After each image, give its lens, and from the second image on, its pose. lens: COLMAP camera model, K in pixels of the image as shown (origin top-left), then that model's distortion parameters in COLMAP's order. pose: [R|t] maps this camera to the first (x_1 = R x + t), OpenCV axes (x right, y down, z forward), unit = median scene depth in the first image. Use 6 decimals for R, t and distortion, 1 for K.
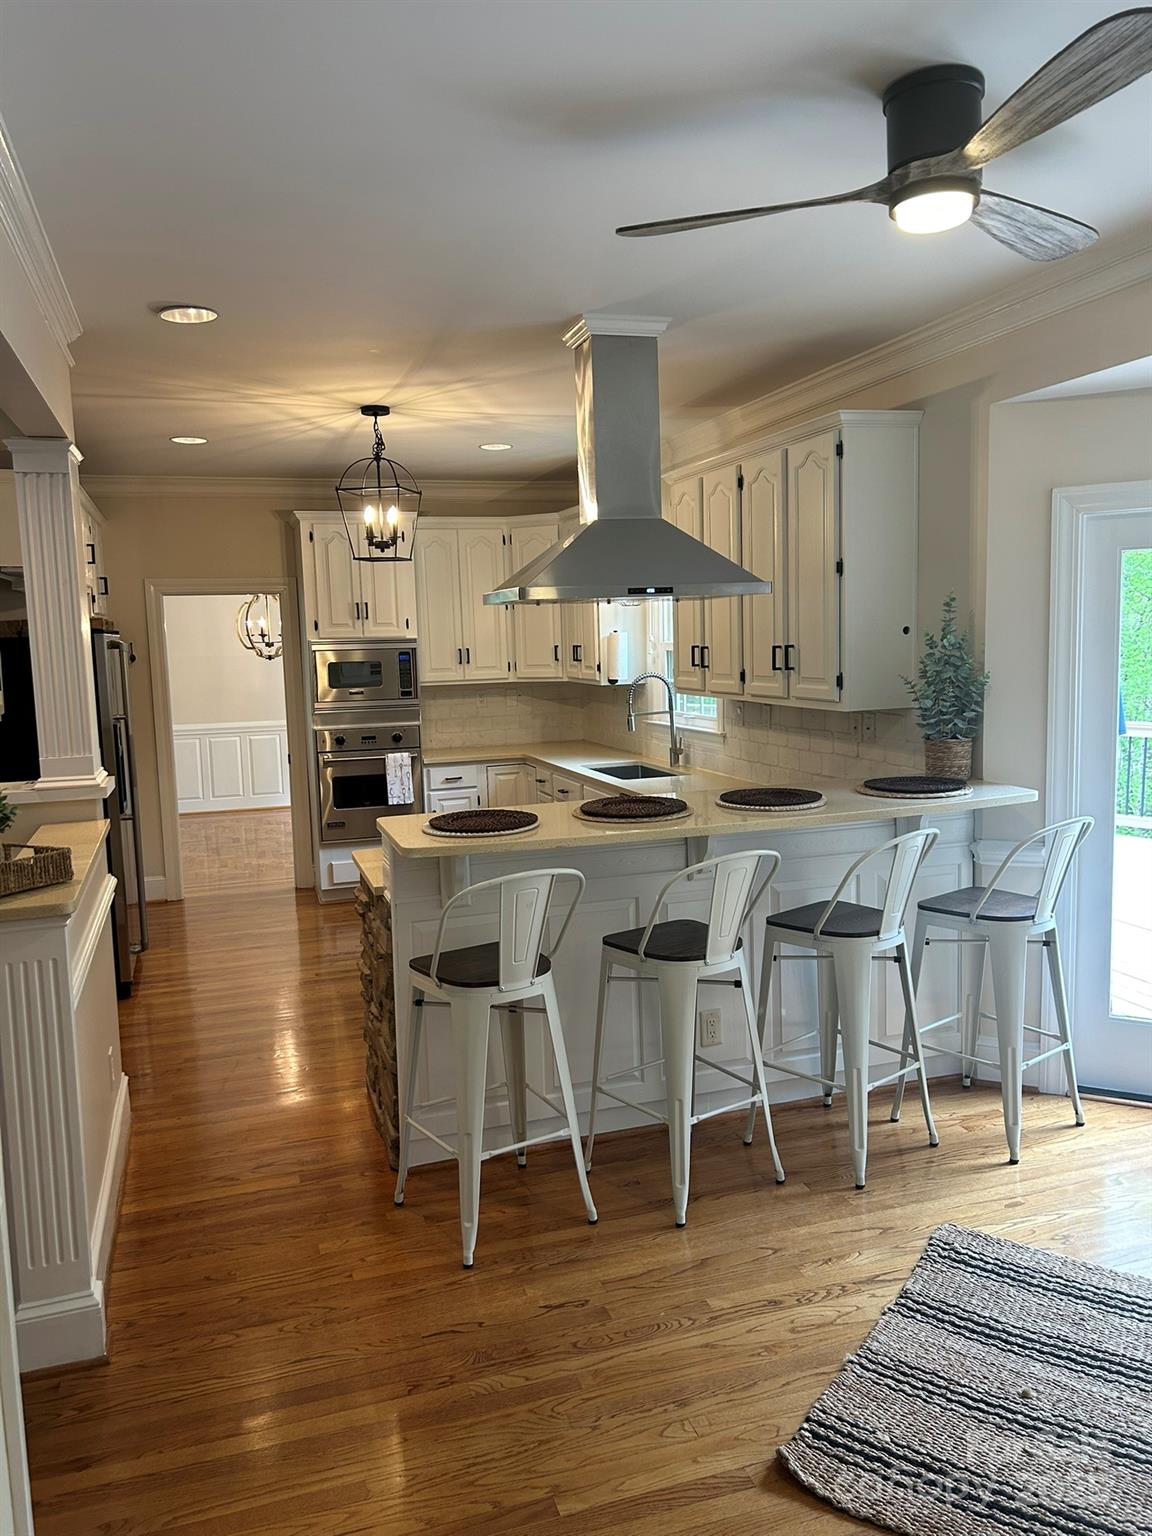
lens RADIAL K [[1154.4, 0, 580.6], [0, 1154.4, 771.4], [0, 0, 1]] dist [0.101308, -0.212159]
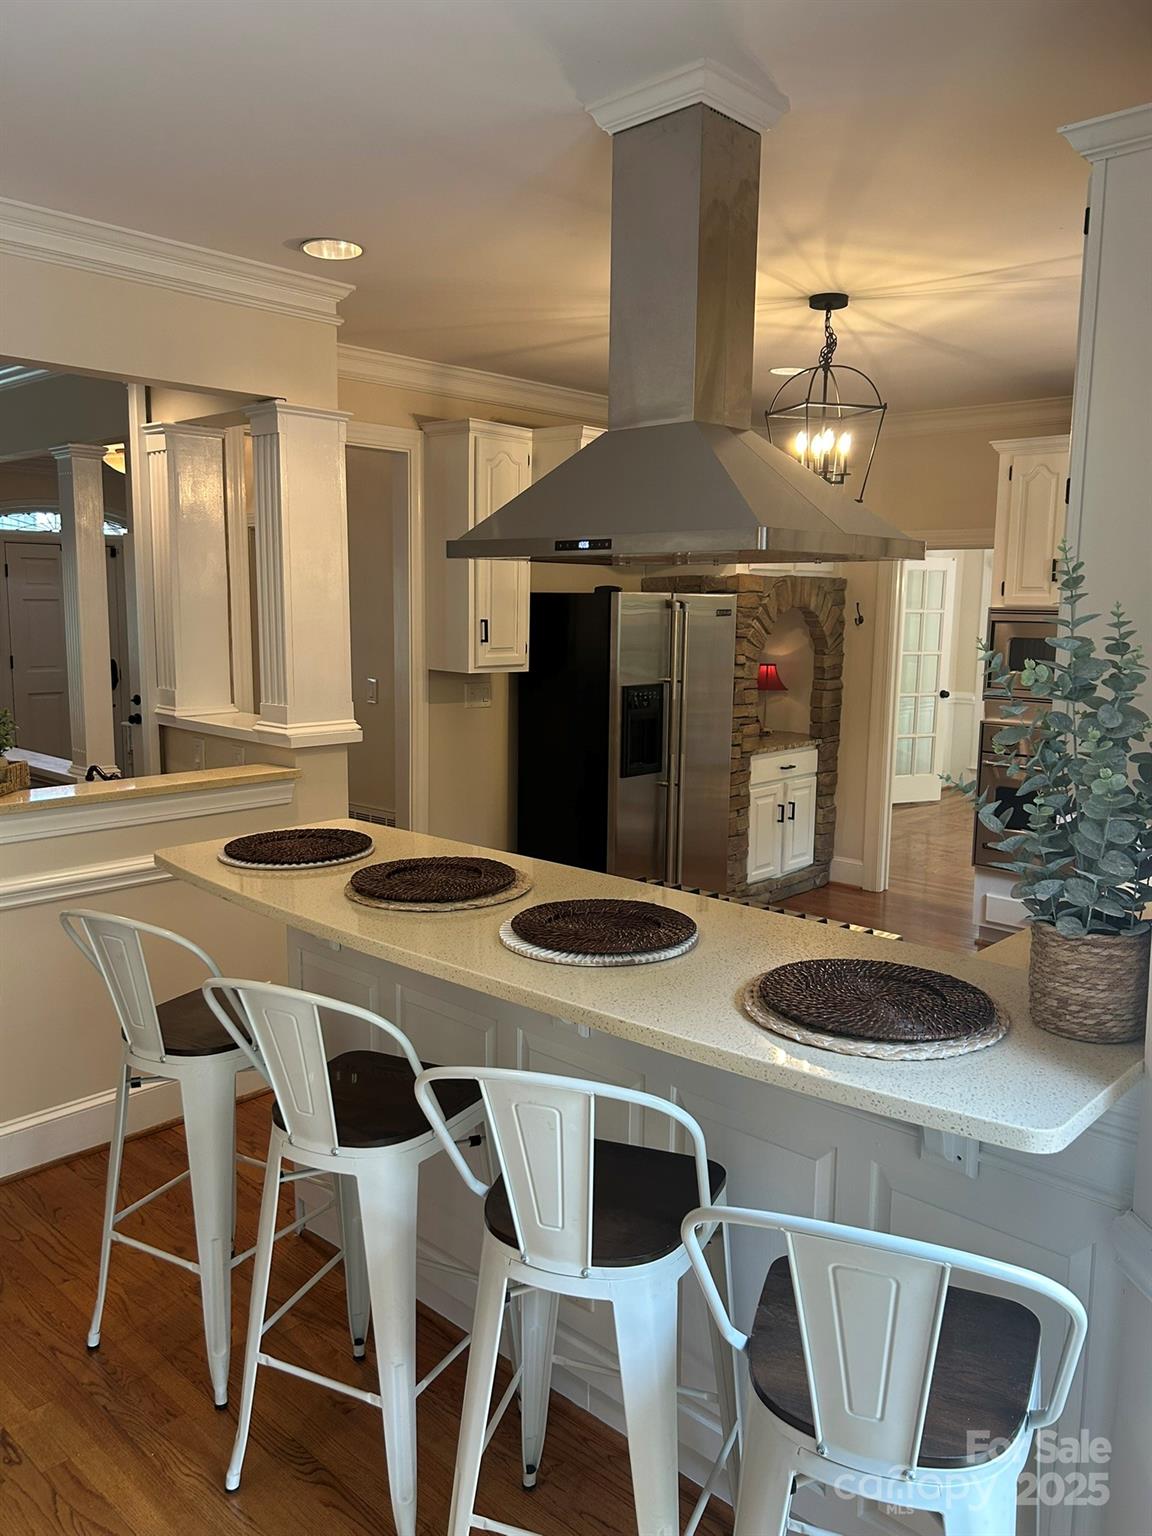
lens RADIAL K [[1154.4, 0, 580.6], [0, 1154.4, 771.4], [0, 0, 1]] dist [0.101308, -0.212159]
pose [[0.485875, 0.164950, -0.858322, 0.320424], [-0.131547, 0.984645, 0.114761, -0.057790], [0.864072, 0.057150, 0.500113, 0.372488]]
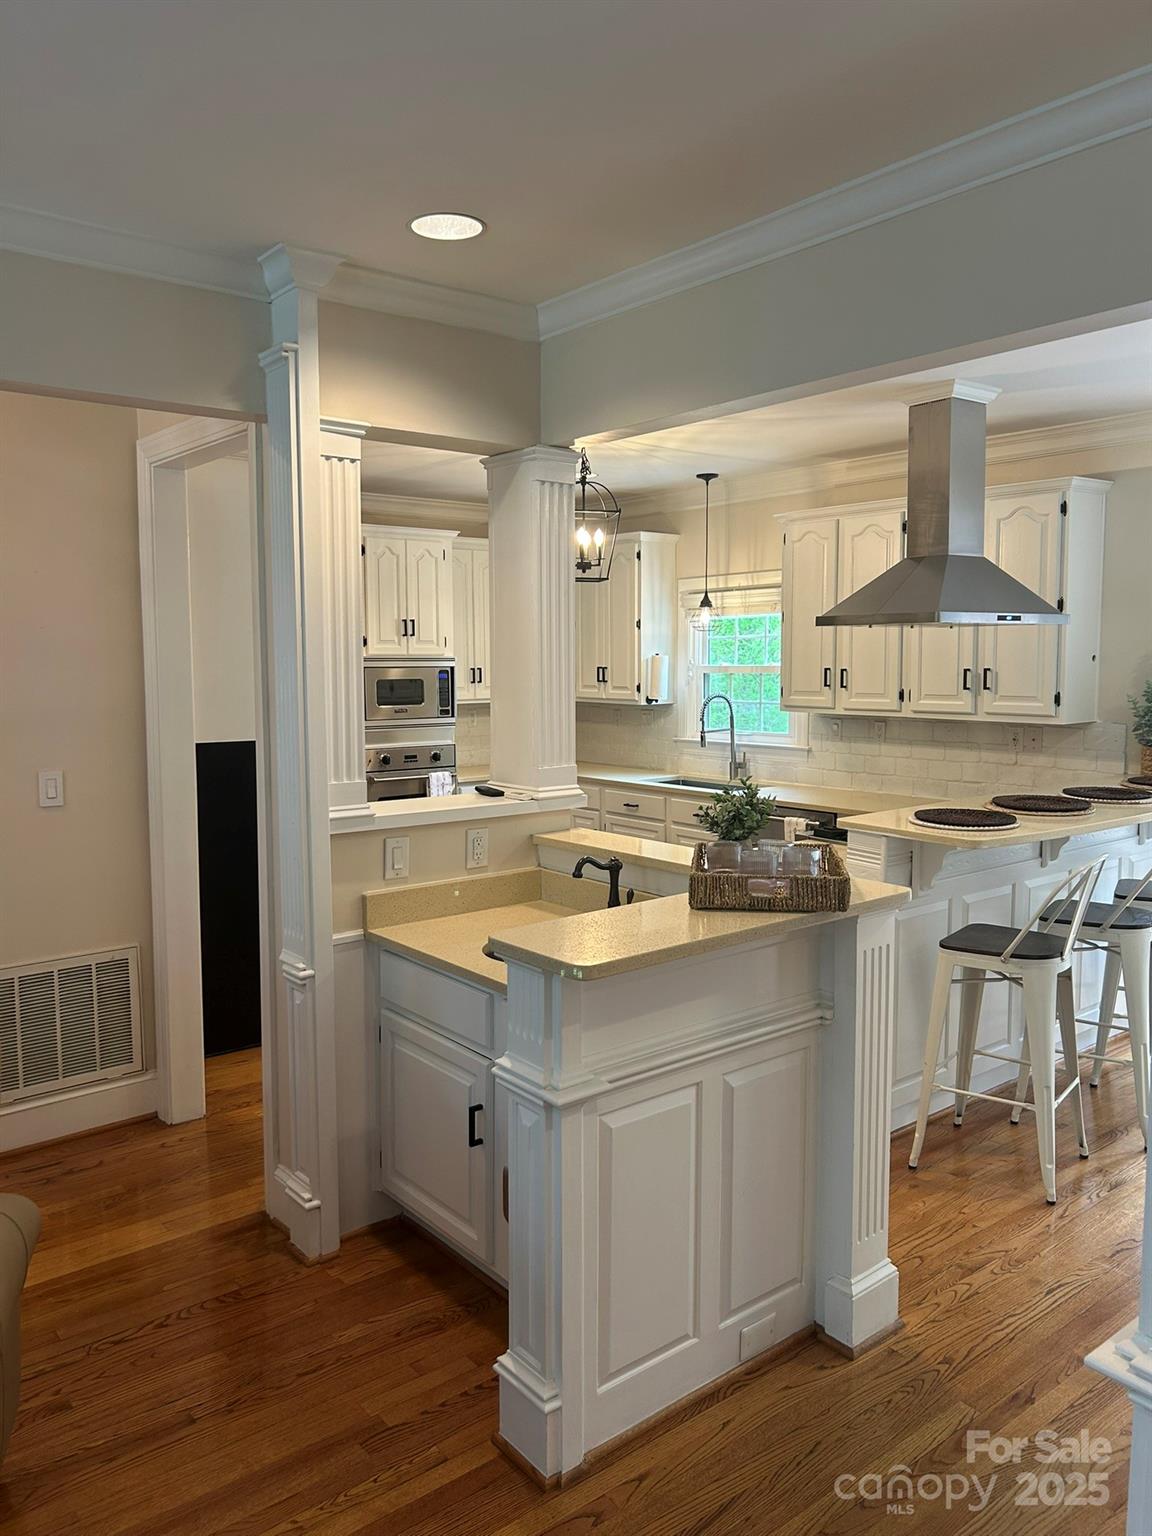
lens RADIAL K [[1145.3, 0, 574.2], [0, 1145.3, 763.9], [0, 0, 1]] dist [0.021913, -0.004505]
pose [[0.934541, -0.009567, 0.355727, -0.403758], [0.020863, 0.999392, -0.027932, 0.007182], [-0.355244, 0.033525, 0.934172, 0.043287]]
